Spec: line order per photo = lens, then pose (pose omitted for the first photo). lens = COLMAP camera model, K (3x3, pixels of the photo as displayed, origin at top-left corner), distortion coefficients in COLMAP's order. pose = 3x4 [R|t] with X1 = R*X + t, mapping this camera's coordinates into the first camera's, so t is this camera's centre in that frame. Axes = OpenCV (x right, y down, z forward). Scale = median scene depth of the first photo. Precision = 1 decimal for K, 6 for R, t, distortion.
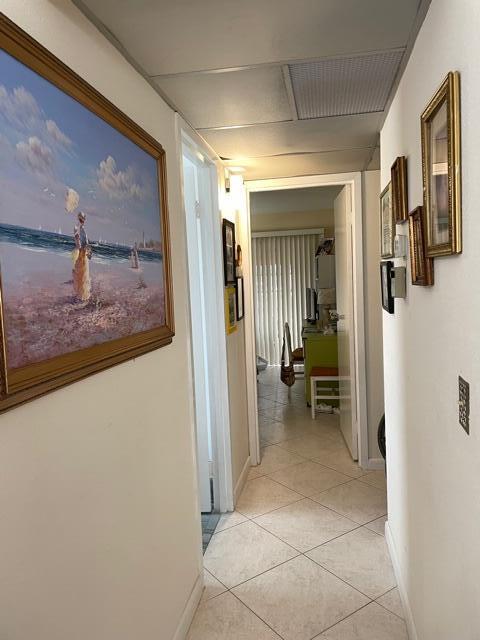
lens RADIAL K [[479.7, 0, 242.1], [0, 479.7, 326.4], [0, 0, 1]] dist [0.080010, -0.087513]
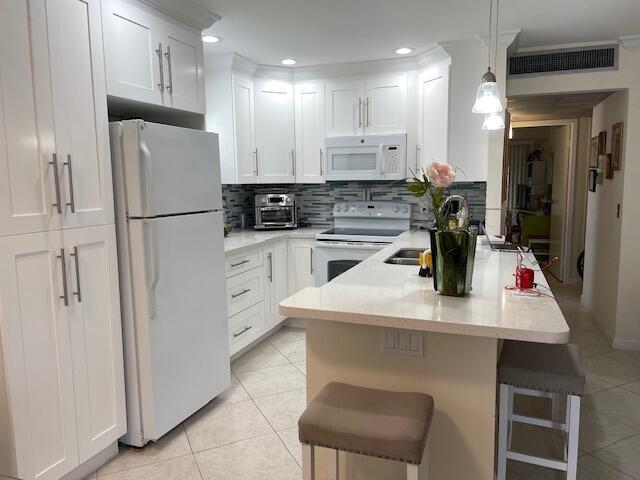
lens RADIAL K [[479.7, 0, 323.0], [0, 479.7, 241.8], [0, 0, 1]] dist [0.080010, -0.087513]
pose [[0.983280, 0.051809, -0.174572, -0.477765], [-0.045740, 0.998207, 0.038613, 0.156415], [0.176260, -0.029982, 0.983887, -1.337307]]
